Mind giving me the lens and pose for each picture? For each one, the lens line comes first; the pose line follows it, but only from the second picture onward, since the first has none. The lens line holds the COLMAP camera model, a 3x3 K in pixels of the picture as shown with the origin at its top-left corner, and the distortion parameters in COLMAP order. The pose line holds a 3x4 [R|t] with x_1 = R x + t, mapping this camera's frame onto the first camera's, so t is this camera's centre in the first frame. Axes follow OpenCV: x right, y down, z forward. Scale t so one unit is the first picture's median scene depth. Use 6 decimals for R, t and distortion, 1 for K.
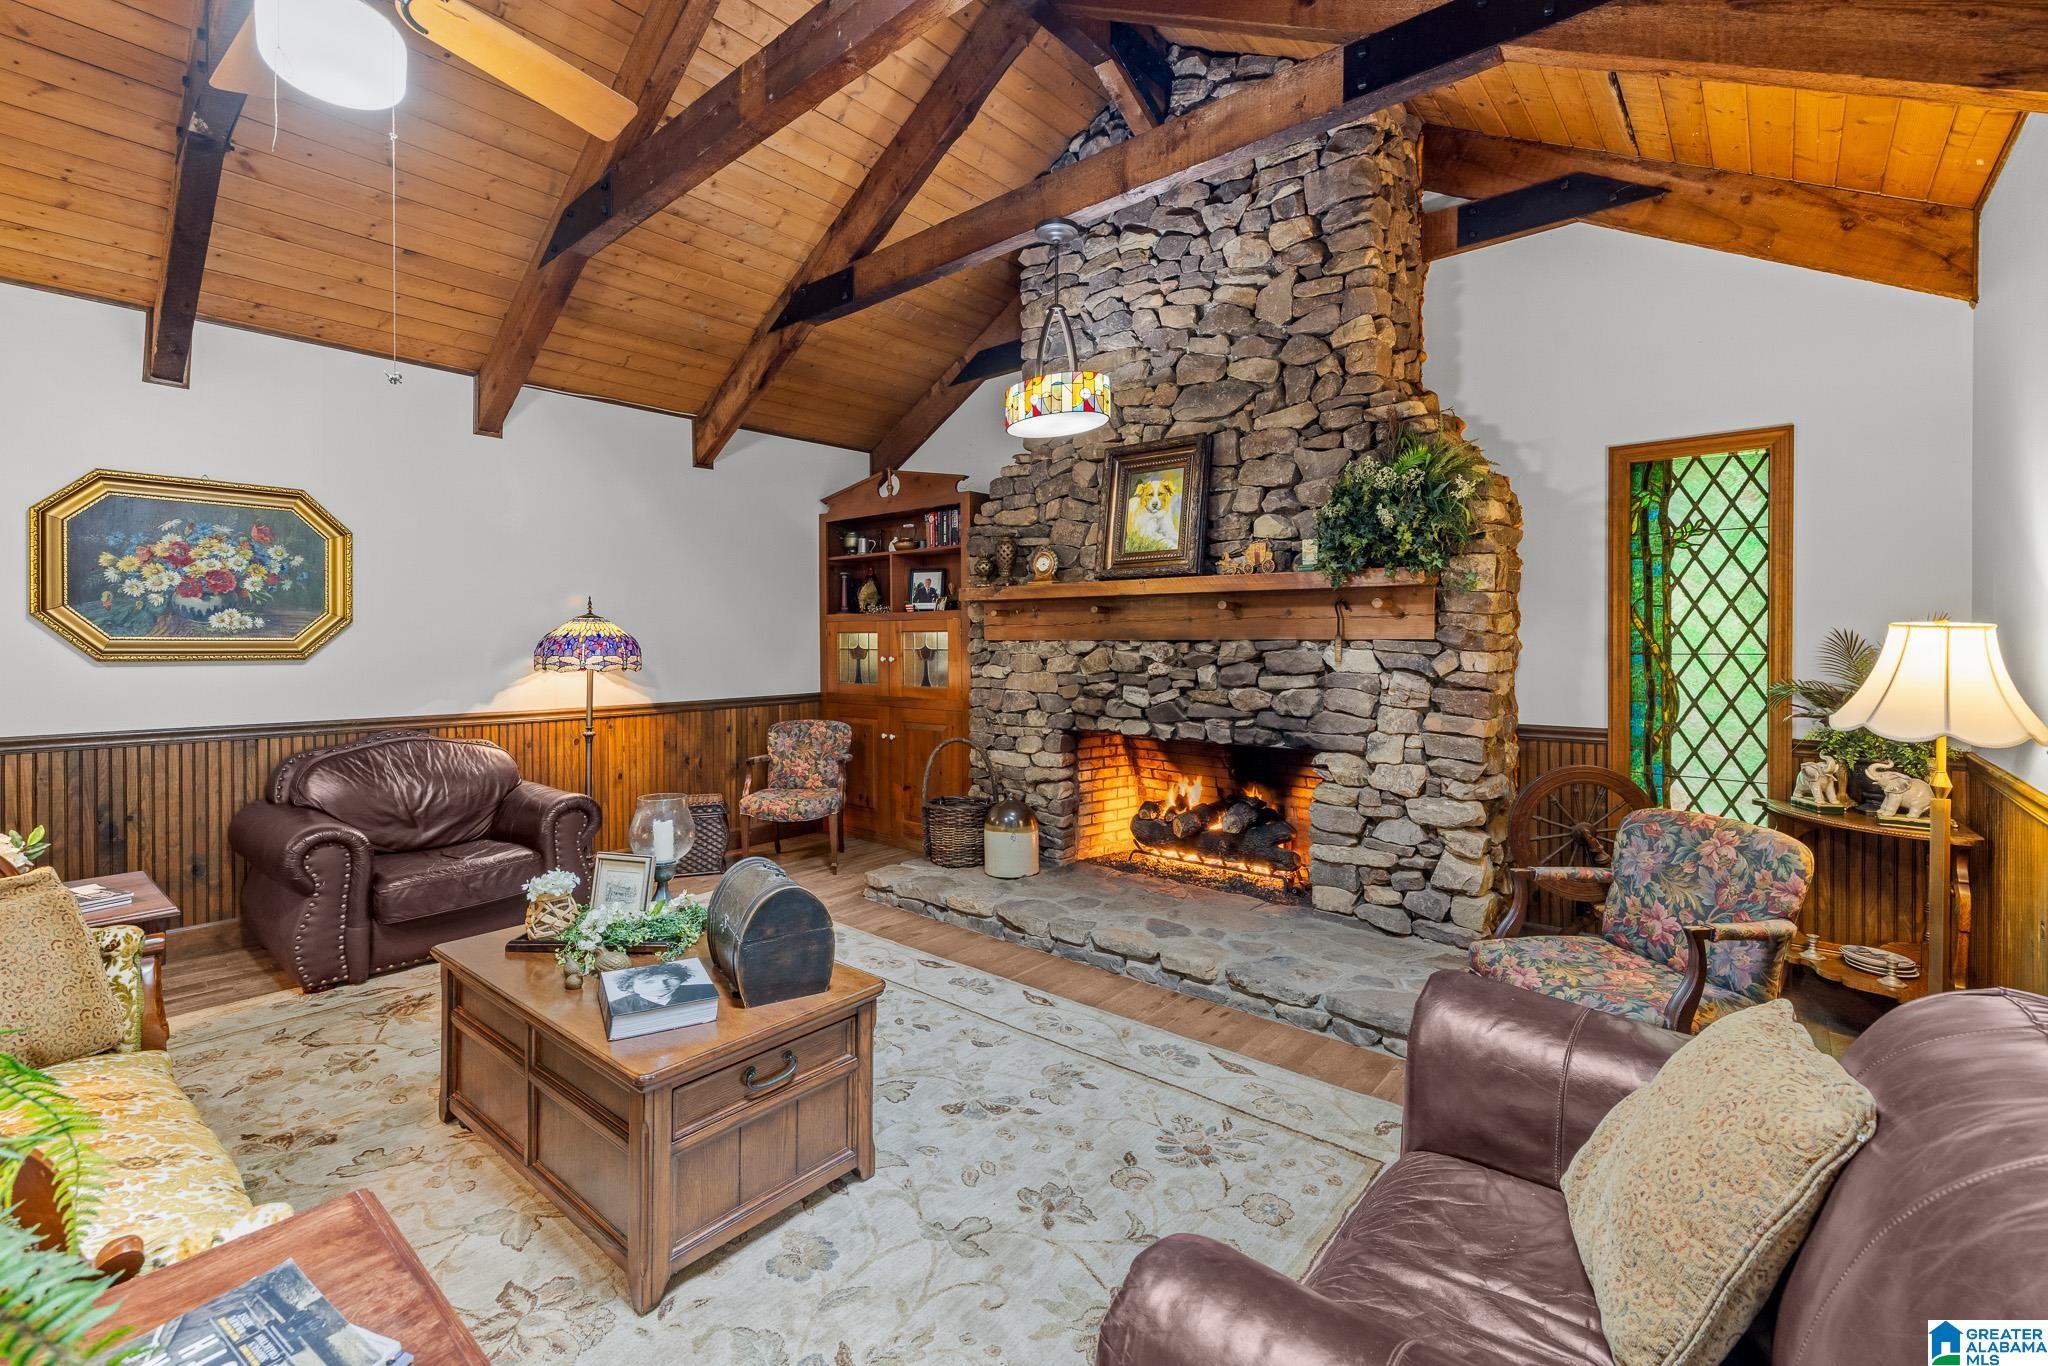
lens RADIAL K [[878.5, 0, 1007.9], [0, 878.5, 645.5], [0, 0, 1]] dist [0.001392, 0.000089]
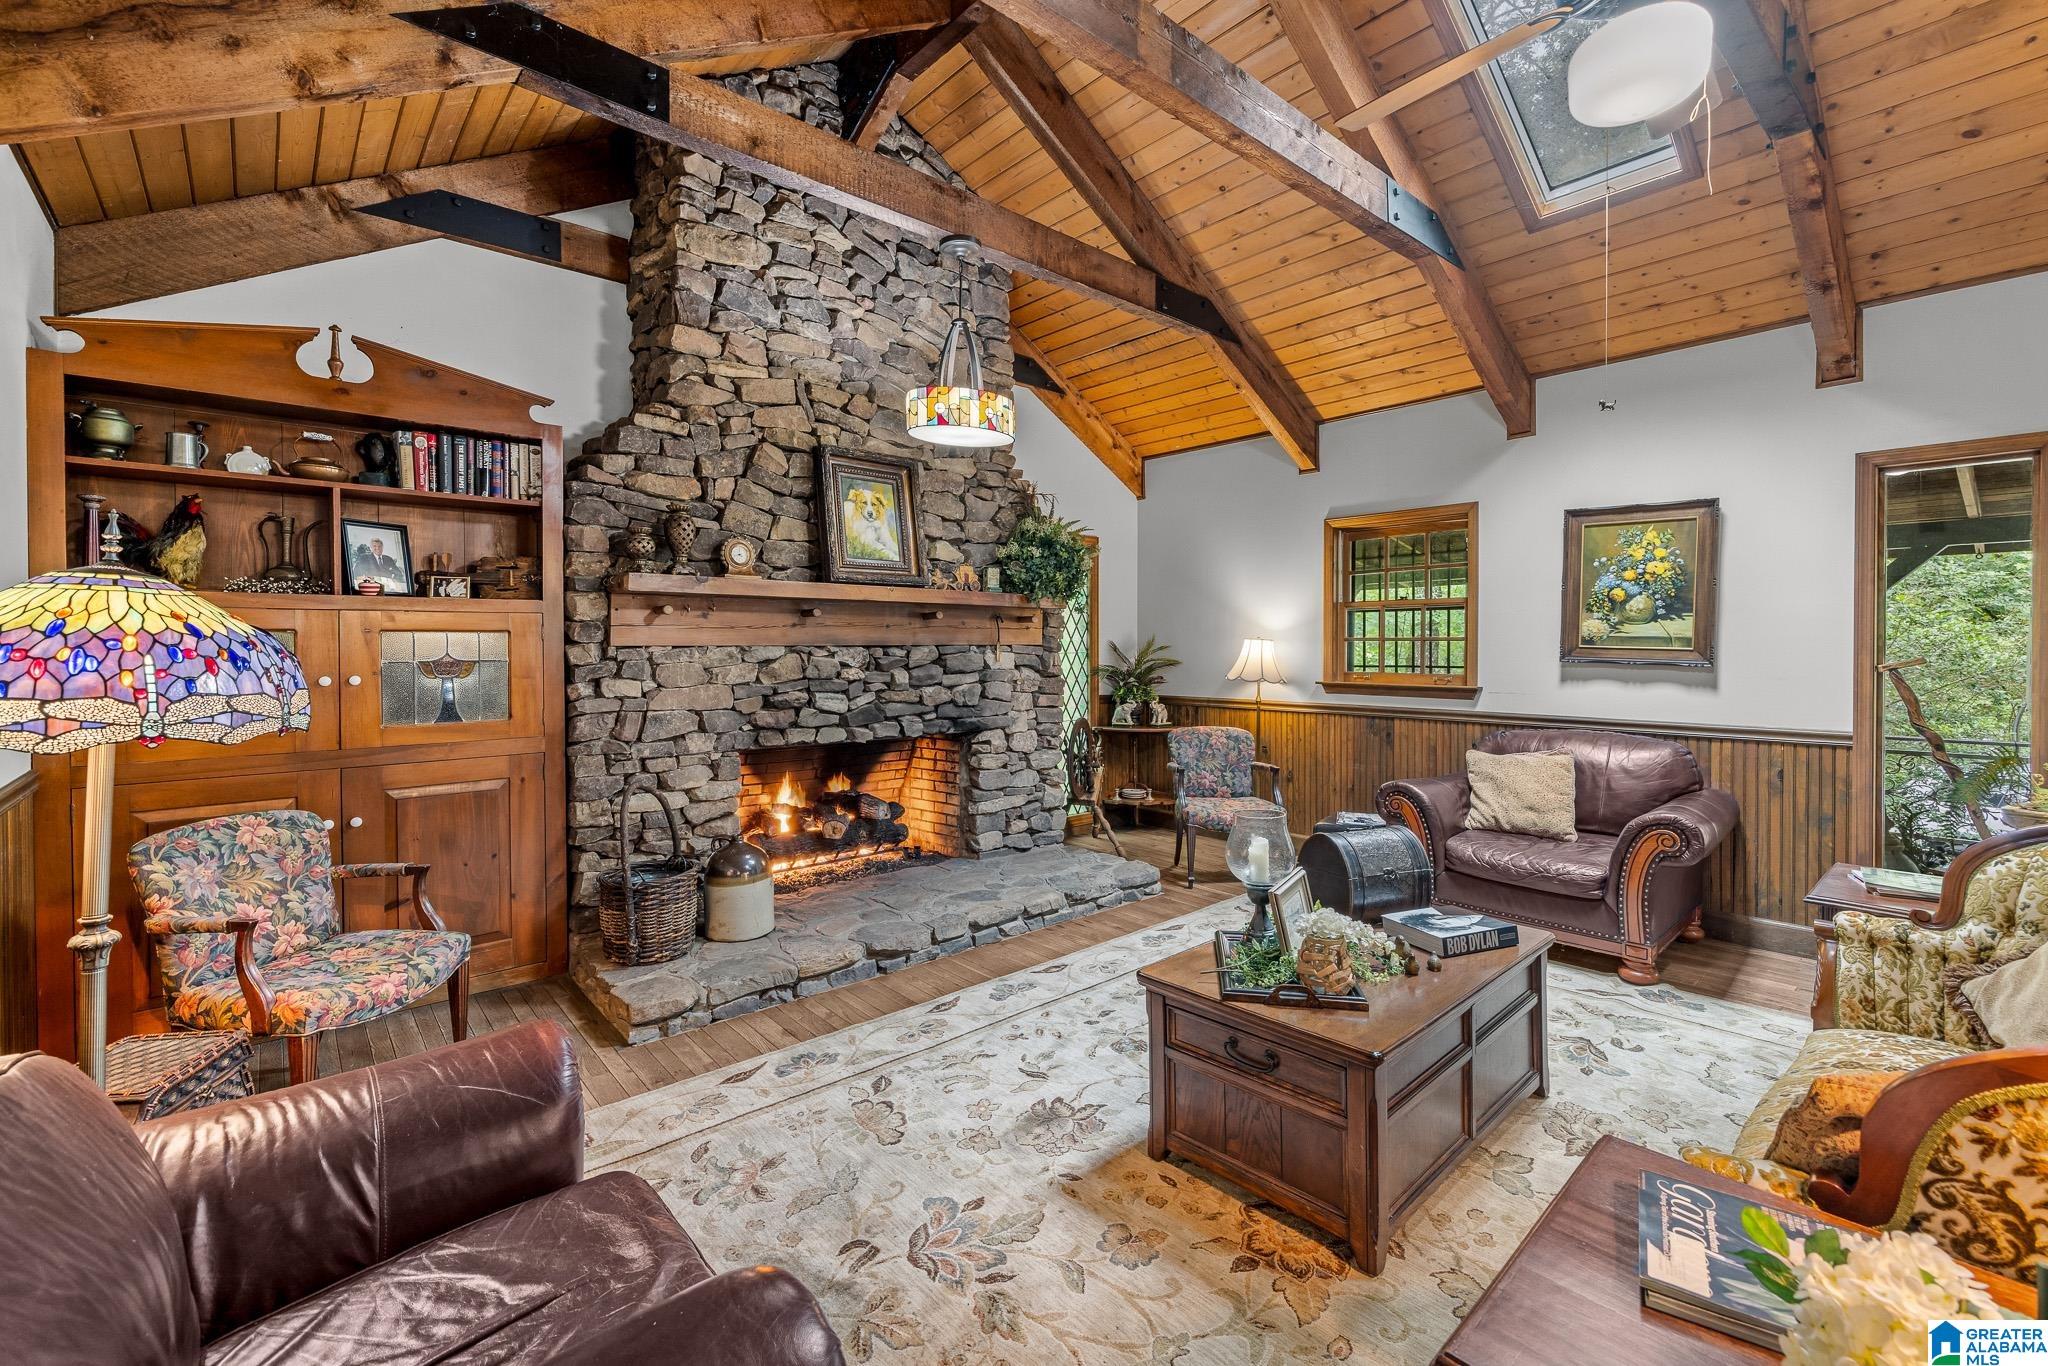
lens RADIAL K [[878.5, 0, 1010.9], [0, 878.5, 649.6], [0, 0, 1]] dist [0.001392, 0.000089]
pose [[0.137190, -0.005016, 0.990532, -0.863179], [0.005860, 0.999974, 0.004253, -0.005118], [-0.990527, 0.005221, 0.137215, 0.722551]]
